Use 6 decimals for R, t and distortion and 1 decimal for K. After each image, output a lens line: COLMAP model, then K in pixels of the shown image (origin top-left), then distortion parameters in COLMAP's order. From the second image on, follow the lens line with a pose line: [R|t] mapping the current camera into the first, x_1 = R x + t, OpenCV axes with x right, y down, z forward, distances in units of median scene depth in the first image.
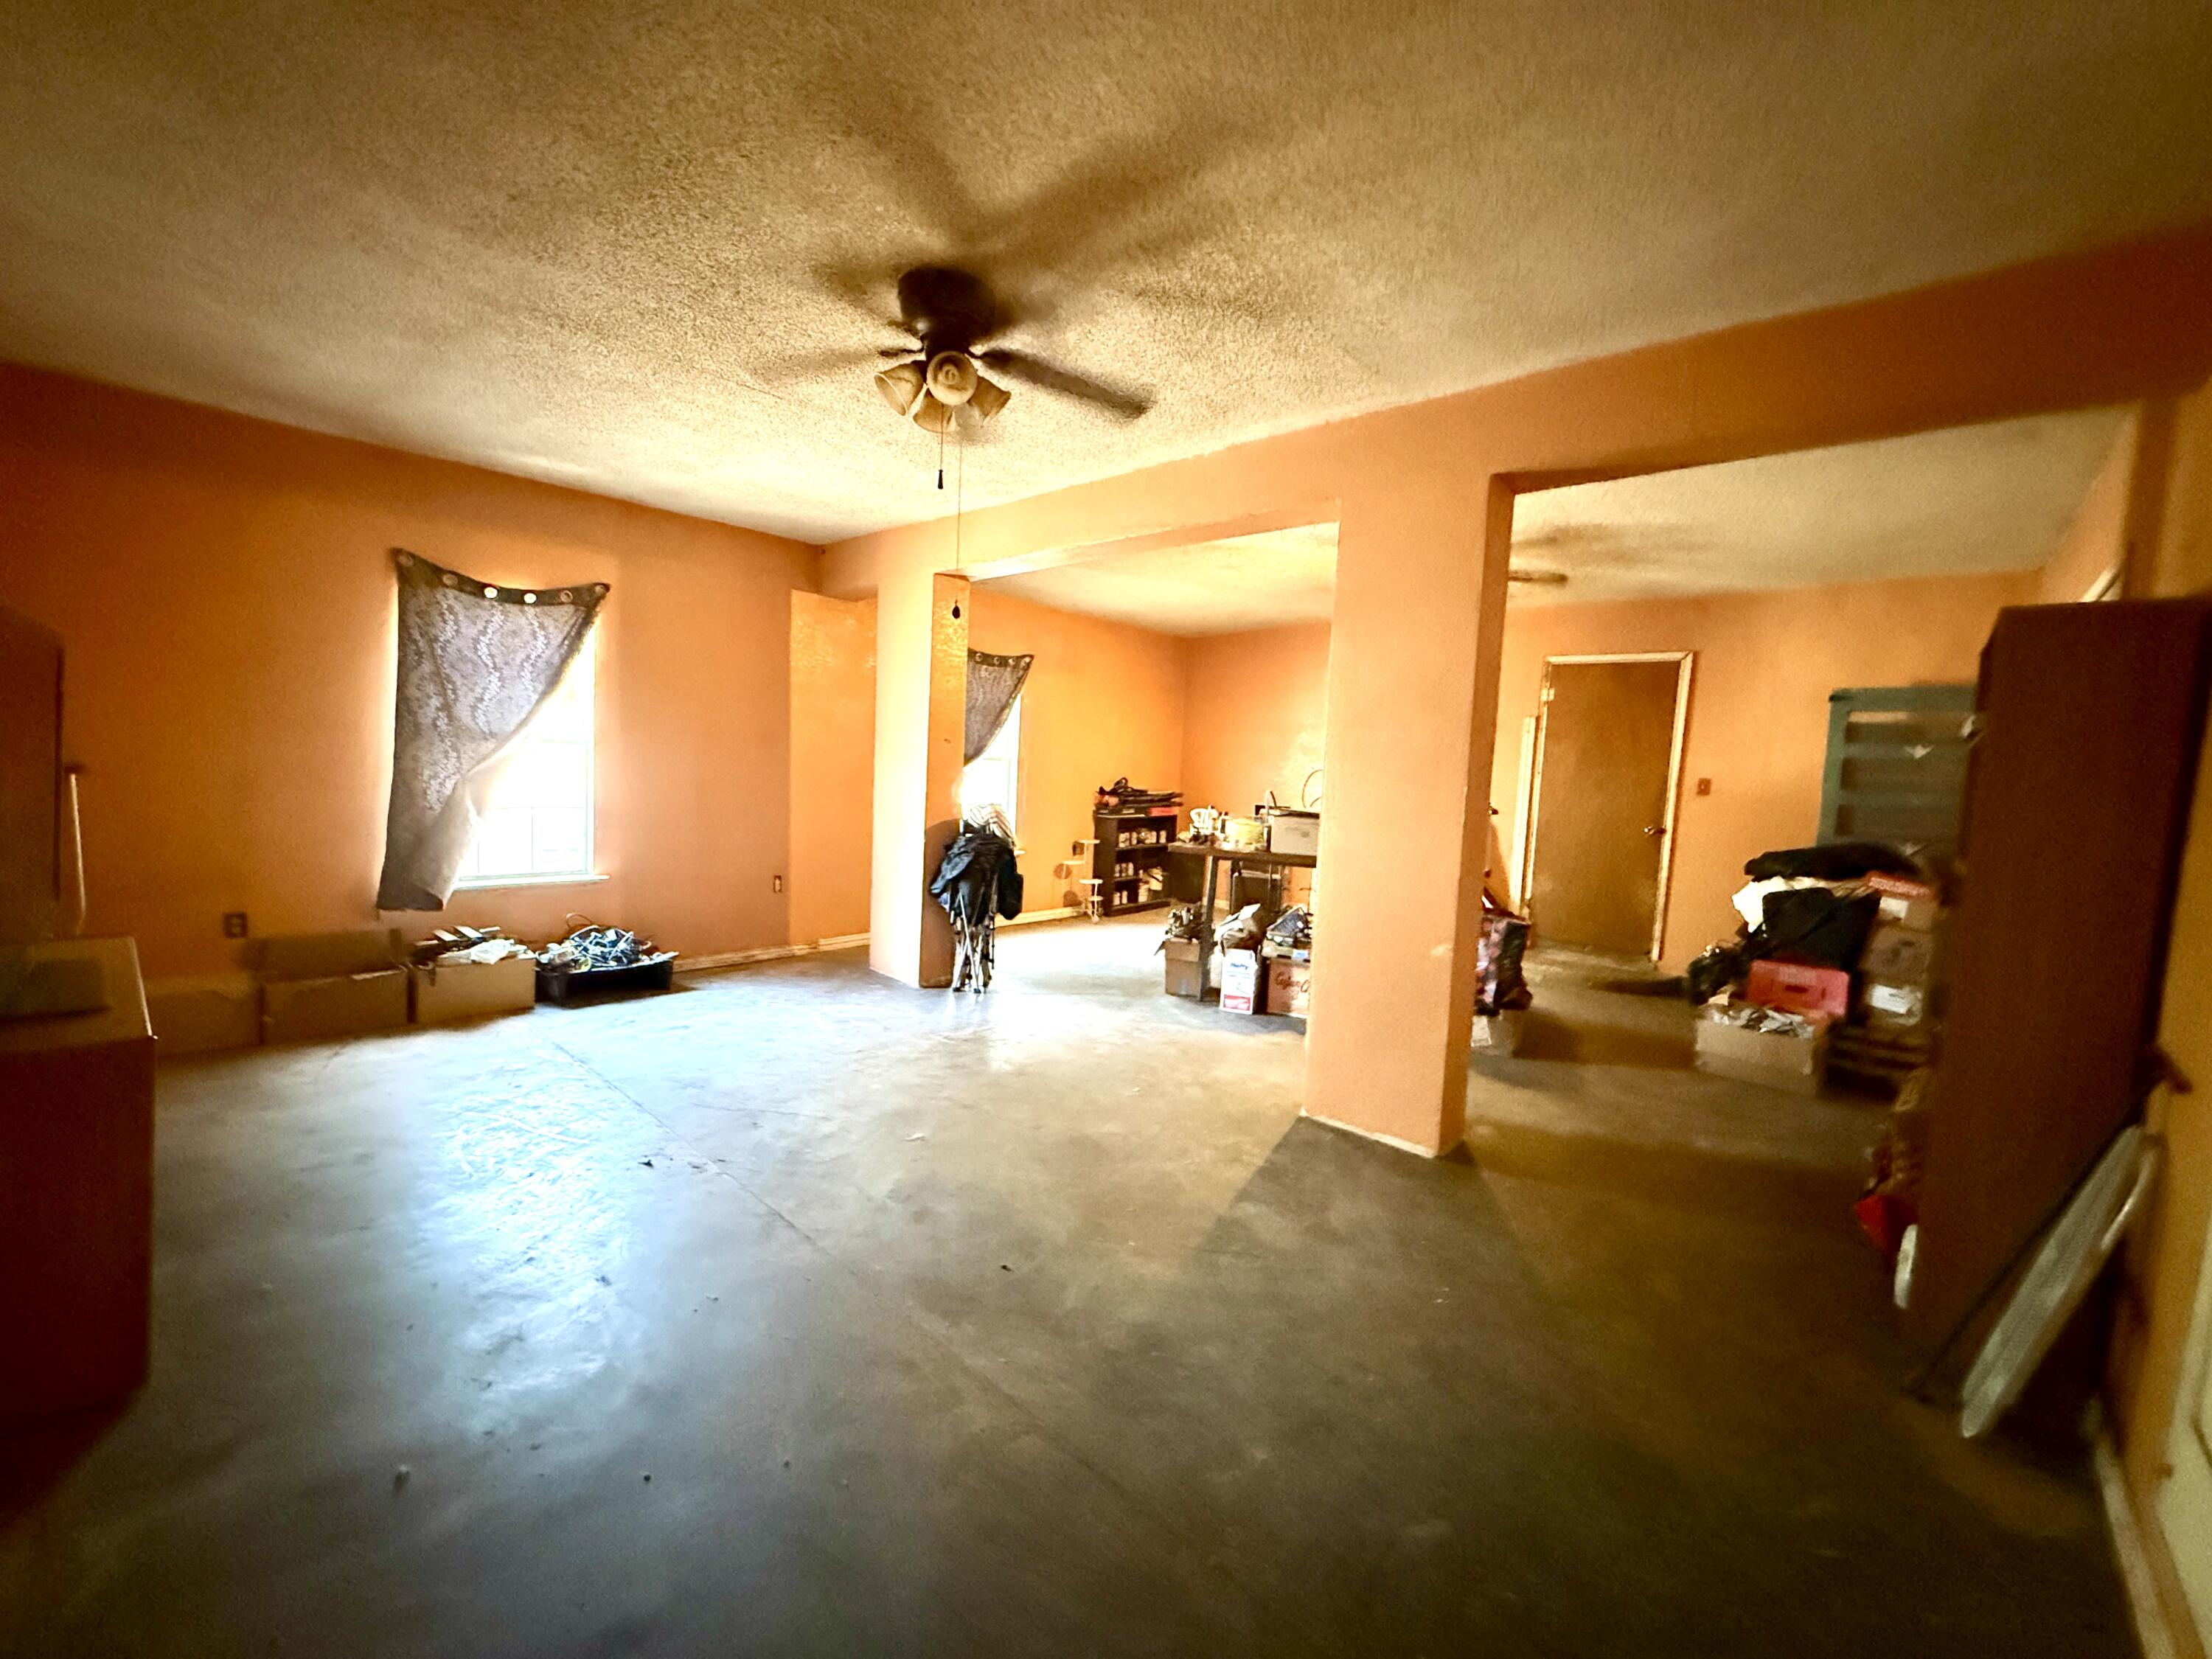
lens RADIAL K [[894.4, 0, 1106.0], [0, 894.4, 829.5], [0, 0, 1]] dist [-0.000361, -0.000083]
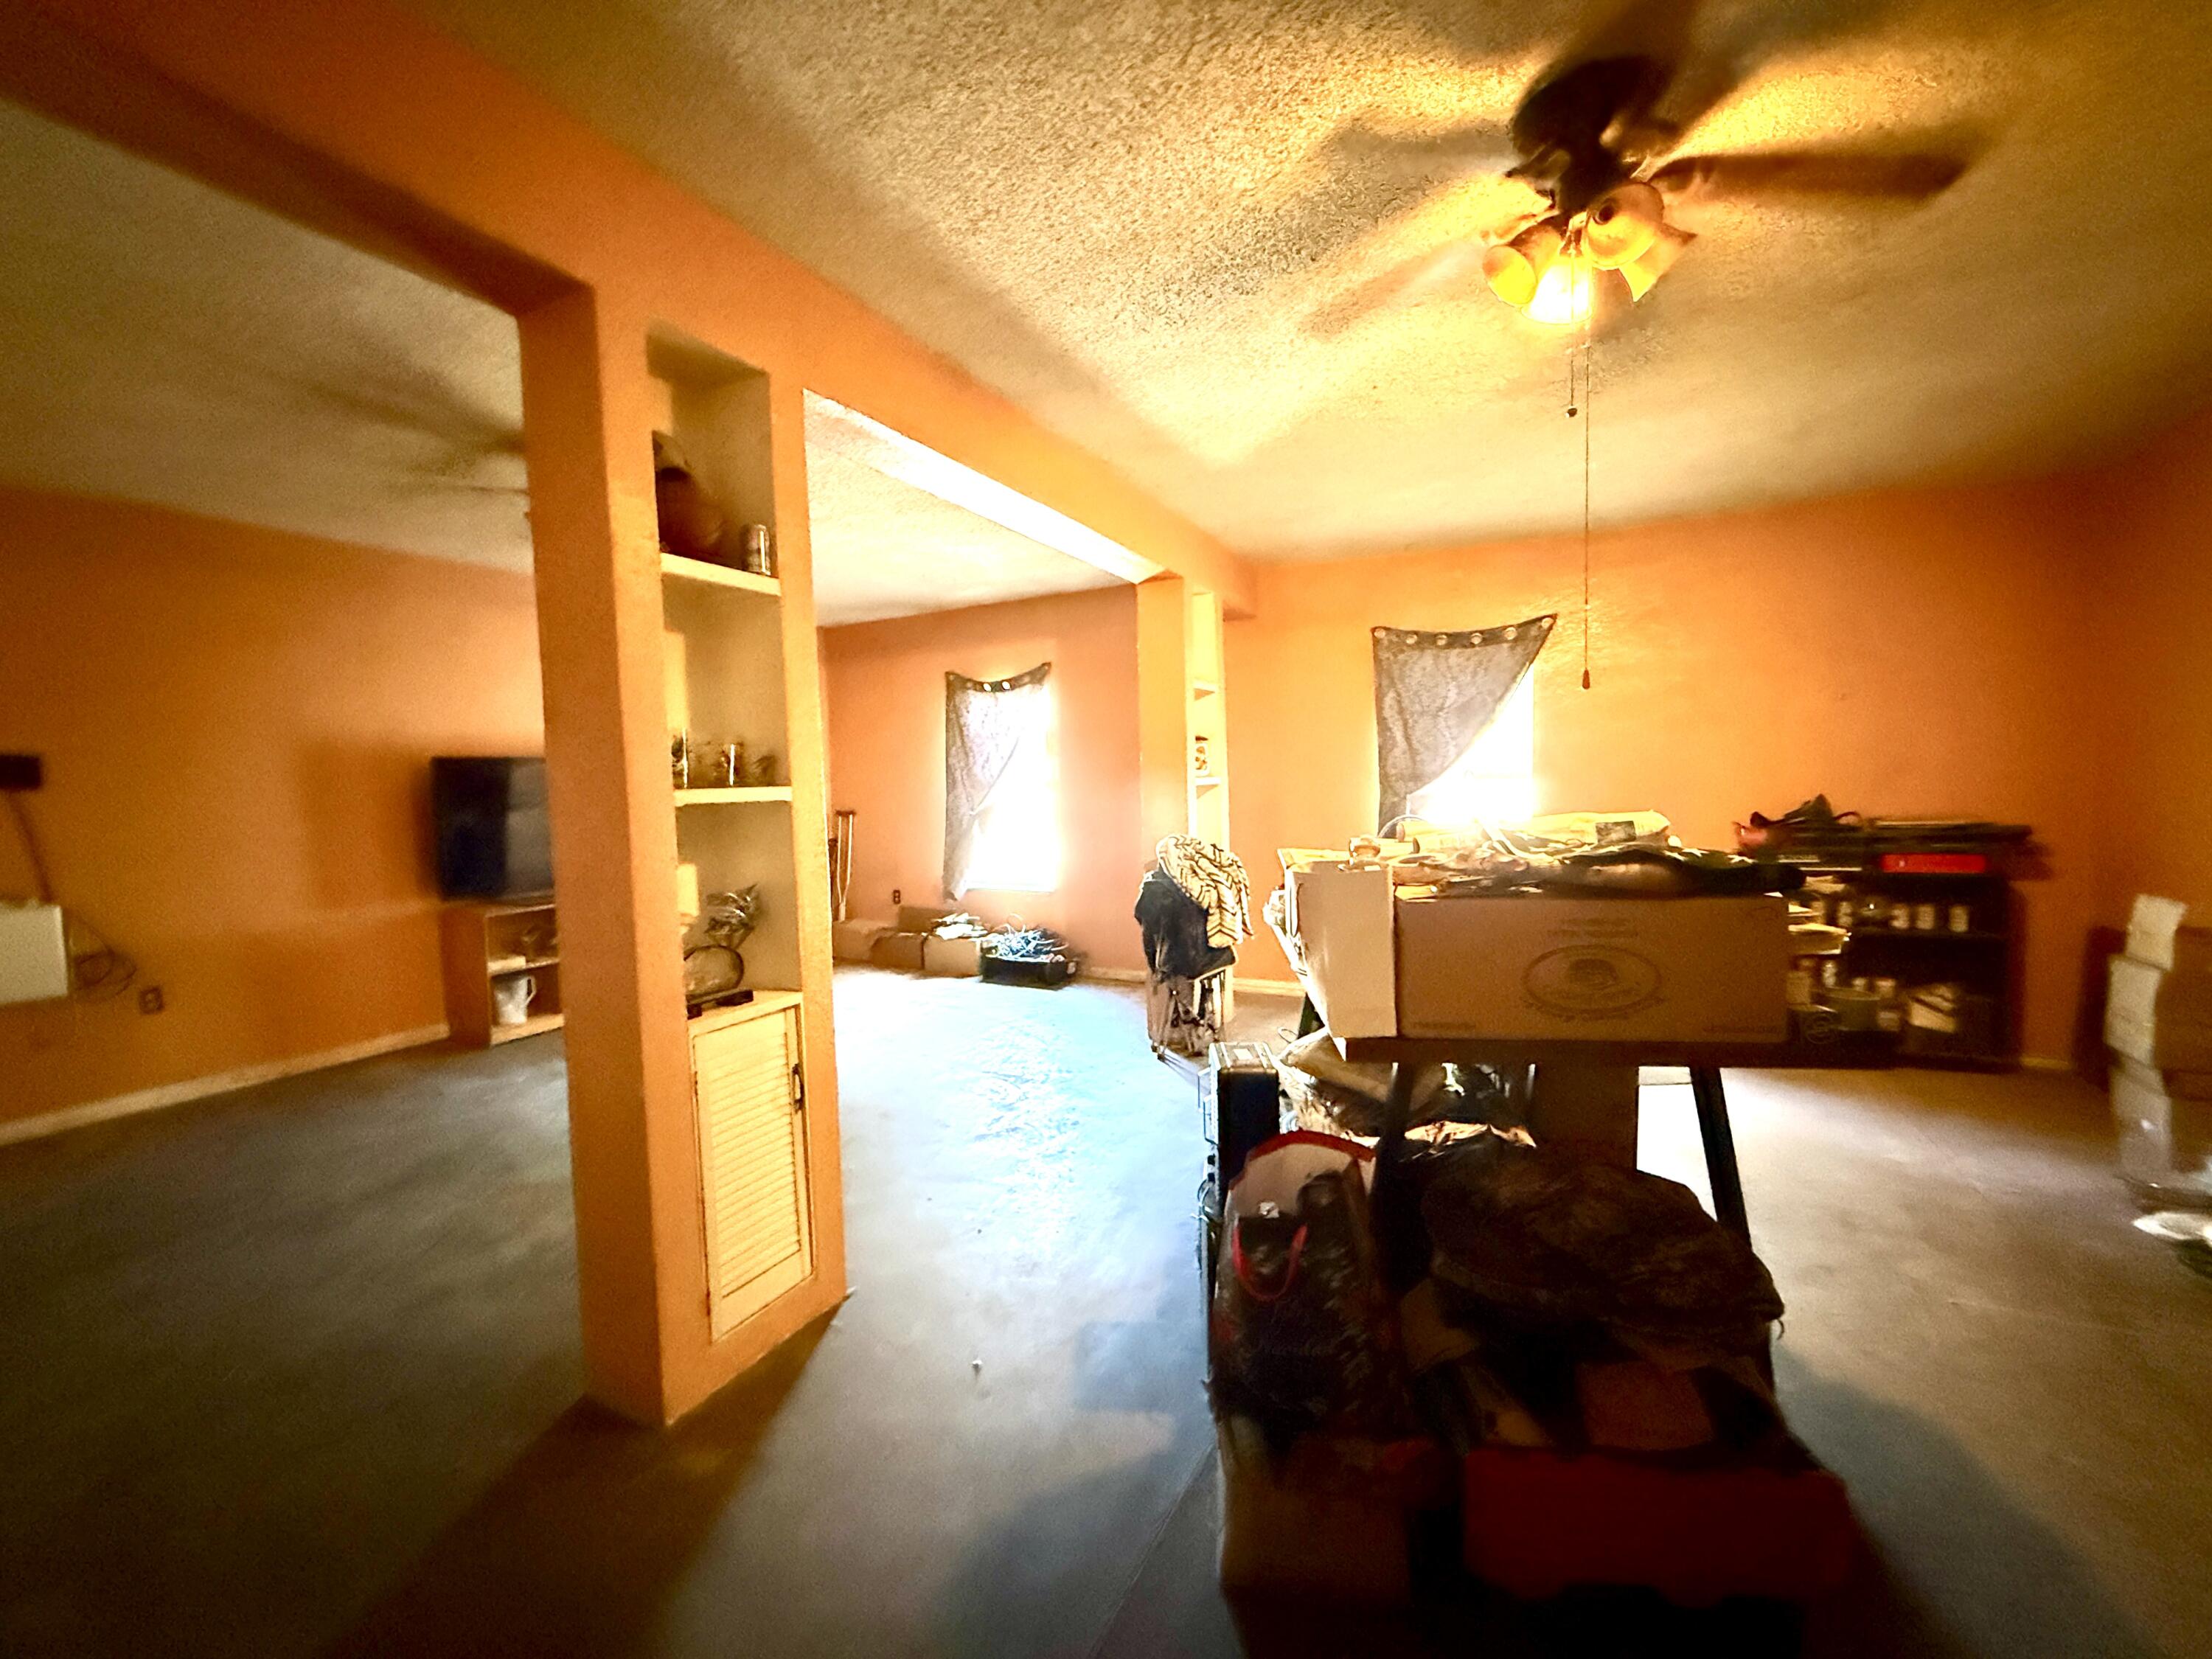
lens RADIAL K [[894.4, 0, 1106.0], [0, 894.4, 829.5], [0, 0, 1]] dist [-0.000361, -0.000083]
pose [[0.233732, -0.001636, -0.972300, 0.754323], [-0.043734, 0.998969, -0.012194, -0.023539], [0.971317, 0.045373, 0.233420, 0.841009]]
